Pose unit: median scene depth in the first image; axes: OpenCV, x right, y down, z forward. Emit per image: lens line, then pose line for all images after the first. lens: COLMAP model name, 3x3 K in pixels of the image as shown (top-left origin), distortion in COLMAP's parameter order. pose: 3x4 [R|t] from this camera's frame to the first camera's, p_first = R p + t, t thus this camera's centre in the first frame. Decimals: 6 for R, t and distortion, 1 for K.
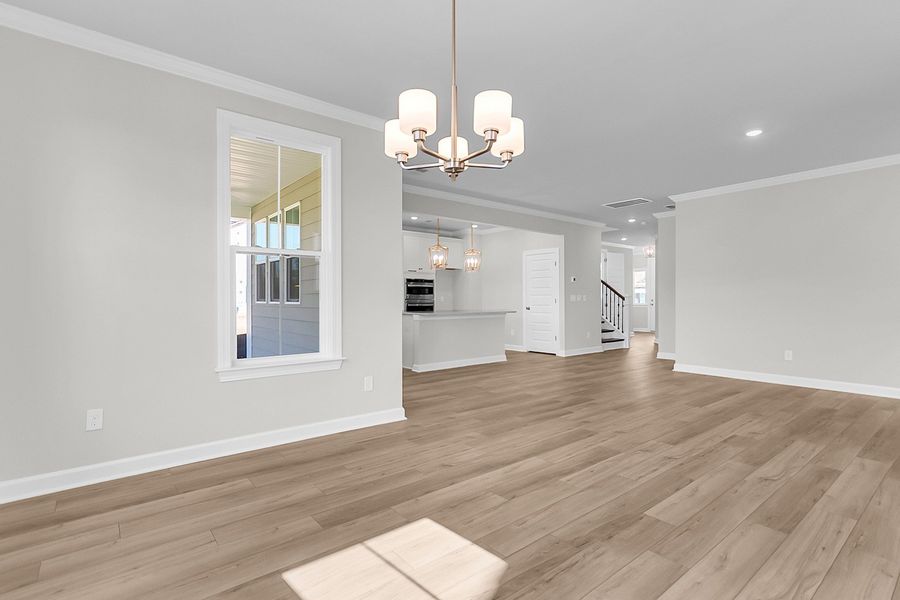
lens RADIAL K [[438.8, 0, 441.5], [0, 438.8, 300.7], [0, 0, 1]] dist [0.004578, 0.002579]
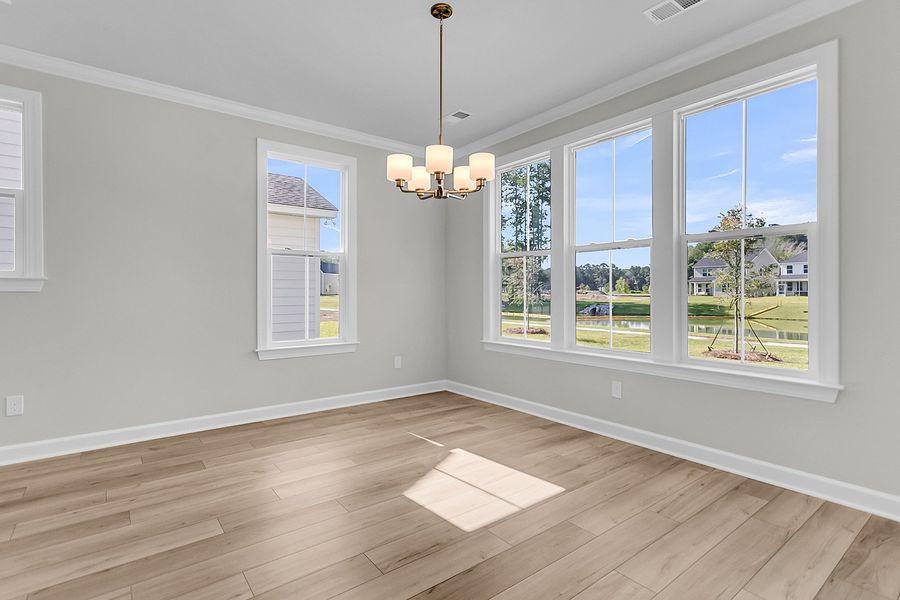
lens RADIAL K [[438.8, 0, 437.9], [0, 438.8, 292.3], [0, 0, 1]] dist [0.004578, 0.002579]
pose [[-0.999523, -0.001141, 0.030853, -0.000427], [-0.000971, 0.999984, 0.005549, -0.004472], [-0.030859, 0.005516, -0.999509, 0.770829]]
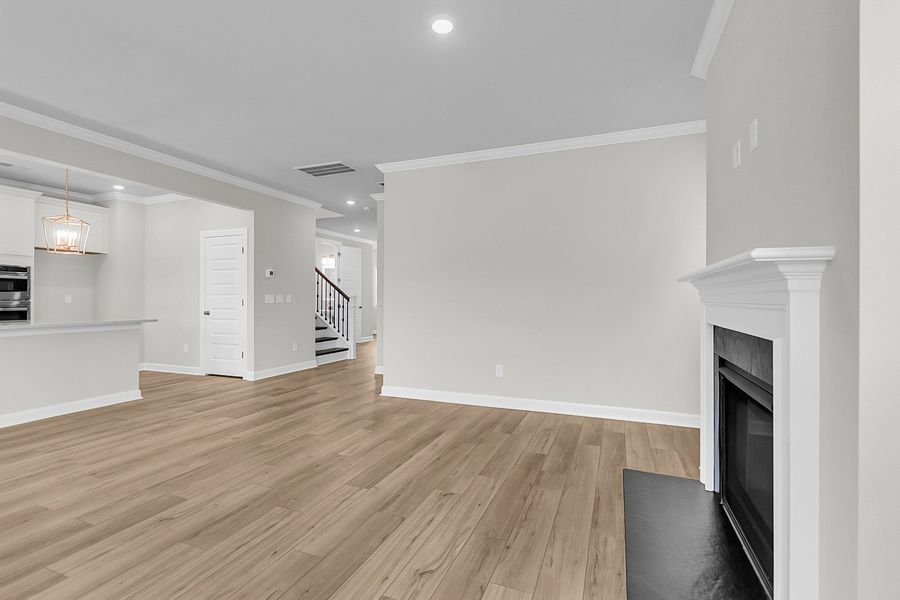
lens RADIAL K [[424.9, 0, 443.5], [0, 424.9, 299.6], [0, 0, 1]] dist [-0.001294, 0.000998]
pose [[0.875317, 0.002333, 0.483544, 0.323939], [-0.001837, 0.999997, -0.001501, -0.005834], [-0.483546, 0.000425, 0.875319, 0.370127]]
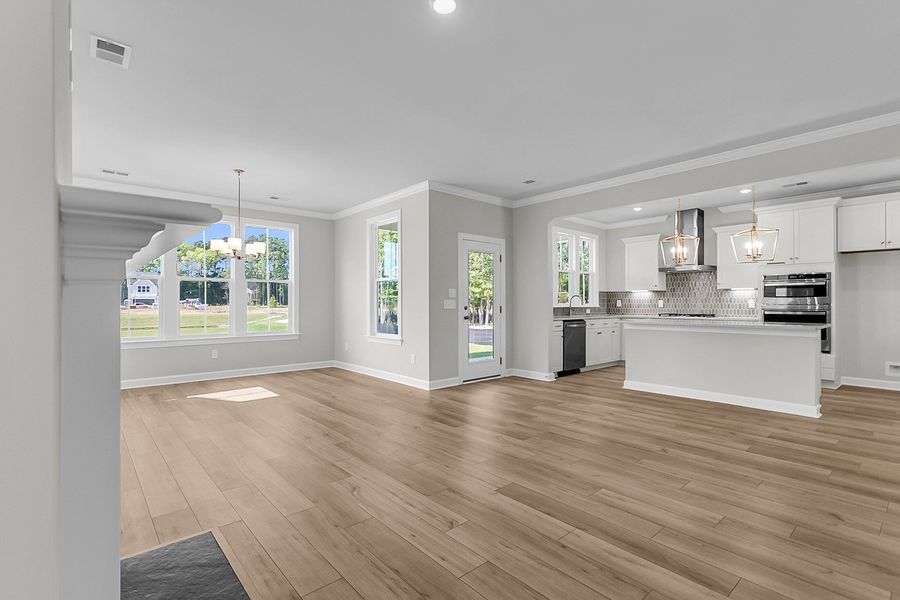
lens RADIAL K [[424.9, 0, 442.2], [0, 424.9, 298.3], [0, 0, 1]] dist [-0.001294, 0.000998]
pose [[0.029964, -0.010804, -0.999493, 0.927567], [-0.003914, 0.999933, -0.010926, -0.005355], [0.999543, 0.004239, 0.029920, 0.732634]]
